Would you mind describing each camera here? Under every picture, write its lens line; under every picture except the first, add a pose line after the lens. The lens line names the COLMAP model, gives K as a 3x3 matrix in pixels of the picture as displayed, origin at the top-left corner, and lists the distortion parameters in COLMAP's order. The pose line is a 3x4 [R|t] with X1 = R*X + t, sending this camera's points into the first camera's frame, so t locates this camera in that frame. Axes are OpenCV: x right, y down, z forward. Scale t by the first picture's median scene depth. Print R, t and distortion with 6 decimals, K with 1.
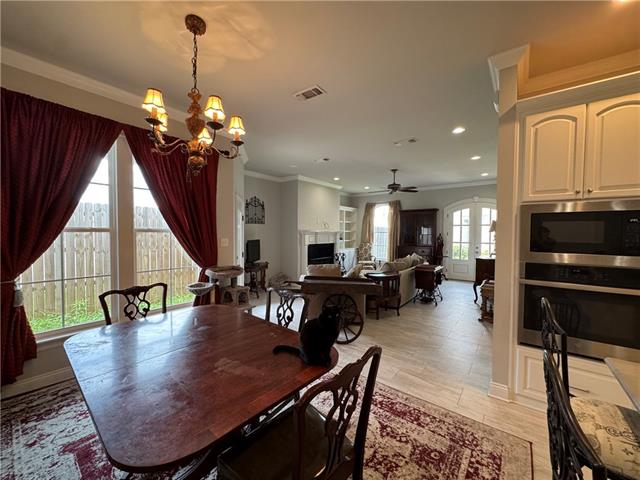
lens RADIAL K [[254.9, 0, 321.9], [0, 254.9, 243.4], [0, 0, 1]] dist [-0.000591, -0.000037]
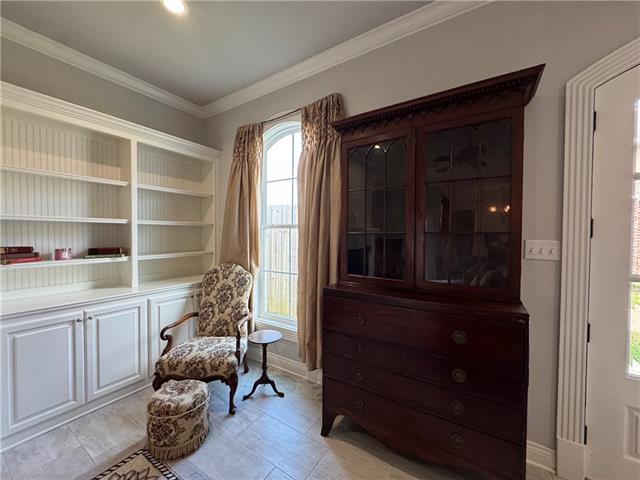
lens RADIAL K [[254.9, 0, 318.1], [0, 254.9, 241.6], [0, 0, 1]] dist [-0.000591, -0.000037]
pose [[0.994220, -0.002467, 0.107335, 0.356191], [0.003762, 0.999923, -0.011863, -0.034111], [-0.107298, 0.012199, 0.994152, 1.061865]]
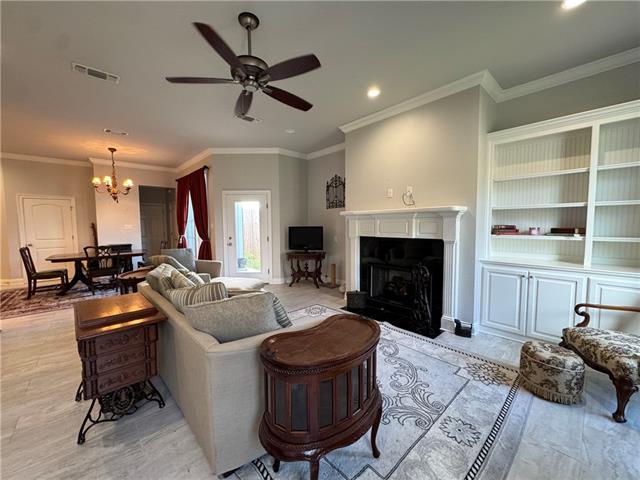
lens RADIAL K [[254.9, 0, 318.8], [0, 254.9, 239.3], [0, 0, 1]] dist [-0.000591, -0.000037]
pose [[-0.148884, 0.058561, -0.987119, 0.607685], [-0.030263, 0.997507, 0.063742, -0.025625], [0.988391, 0.039363, -0.146741, 1.110520]]
